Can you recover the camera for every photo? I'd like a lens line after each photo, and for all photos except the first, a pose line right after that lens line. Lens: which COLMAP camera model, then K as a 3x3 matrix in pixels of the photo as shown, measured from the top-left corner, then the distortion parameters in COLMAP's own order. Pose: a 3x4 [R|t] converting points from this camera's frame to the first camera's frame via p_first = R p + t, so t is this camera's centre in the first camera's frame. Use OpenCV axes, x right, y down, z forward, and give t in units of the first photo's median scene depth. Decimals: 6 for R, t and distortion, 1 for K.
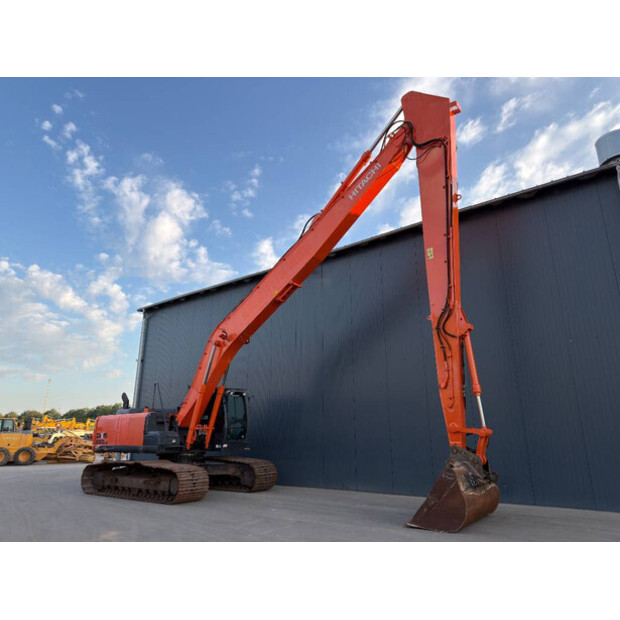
lens RADIAL K [[444.1, 0, 311.1], [0, 444.1, 319.9], [0, 0, 1]] dist [0.046366, -0.070894]
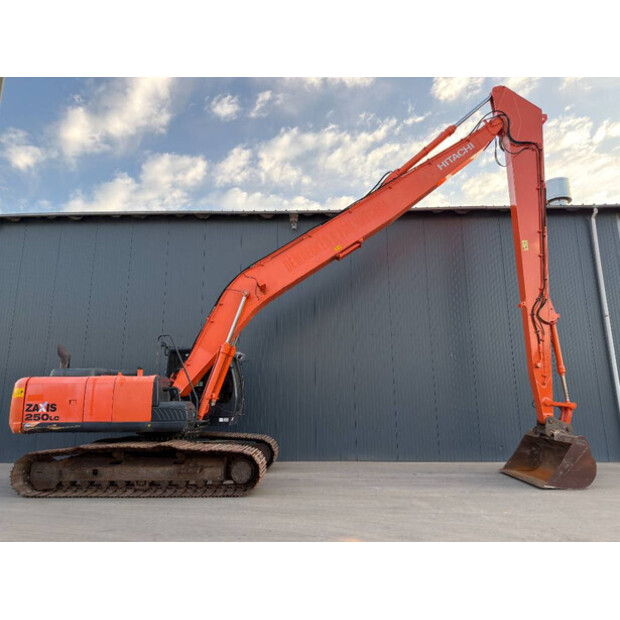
lens RADIAL K [[448.3, 0, 308.4], [0, 448.3, 319.4], [0, 0, 1]] dist [0.065553, -0.079953]
pose [[0.805152, 0.111276, 0.582536, -0.603600], [-0.151038, 0.988326, 0.019968, 0.068416], [-0.573513, -0.104063, 0.812560, 0.285972]]
